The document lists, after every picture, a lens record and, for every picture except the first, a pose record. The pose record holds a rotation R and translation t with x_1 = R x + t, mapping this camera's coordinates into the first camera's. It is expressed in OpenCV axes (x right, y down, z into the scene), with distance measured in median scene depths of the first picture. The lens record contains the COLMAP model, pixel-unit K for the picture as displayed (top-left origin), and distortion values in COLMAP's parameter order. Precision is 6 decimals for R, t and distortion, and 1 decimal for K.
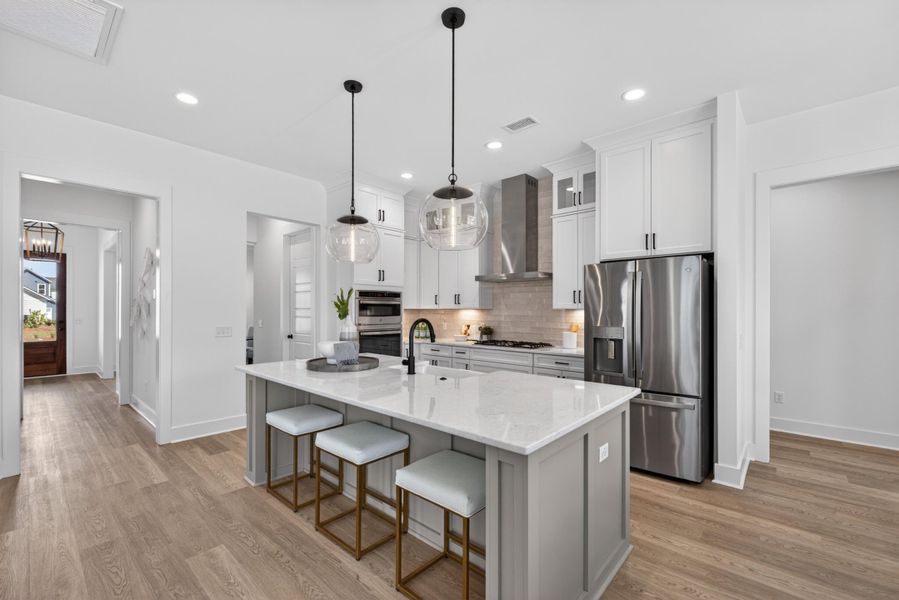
lens RADIAL K [[381.2, 0, 443.8], [0, 381.2, 307.7], [0, 0, 1]] dist [0.001153, -0.001471]
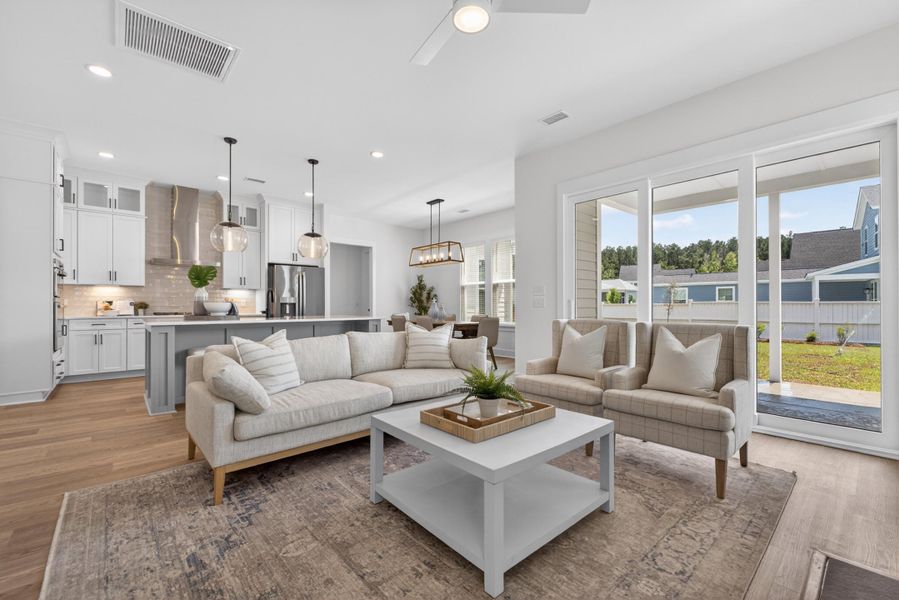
lens RADIAL K [[381.2, 0, 454.1], [0, 381.2, 303.0], [0, 0, 1]] dist [0.001153, -0.001471]
pose [[0.106416, 0.004537, 0.994311, -1.770694], [-0.007094, 0.999968, -0.003804, 0.096571], [-0.994296, -0.006649, 0.106445, -0.106254]]
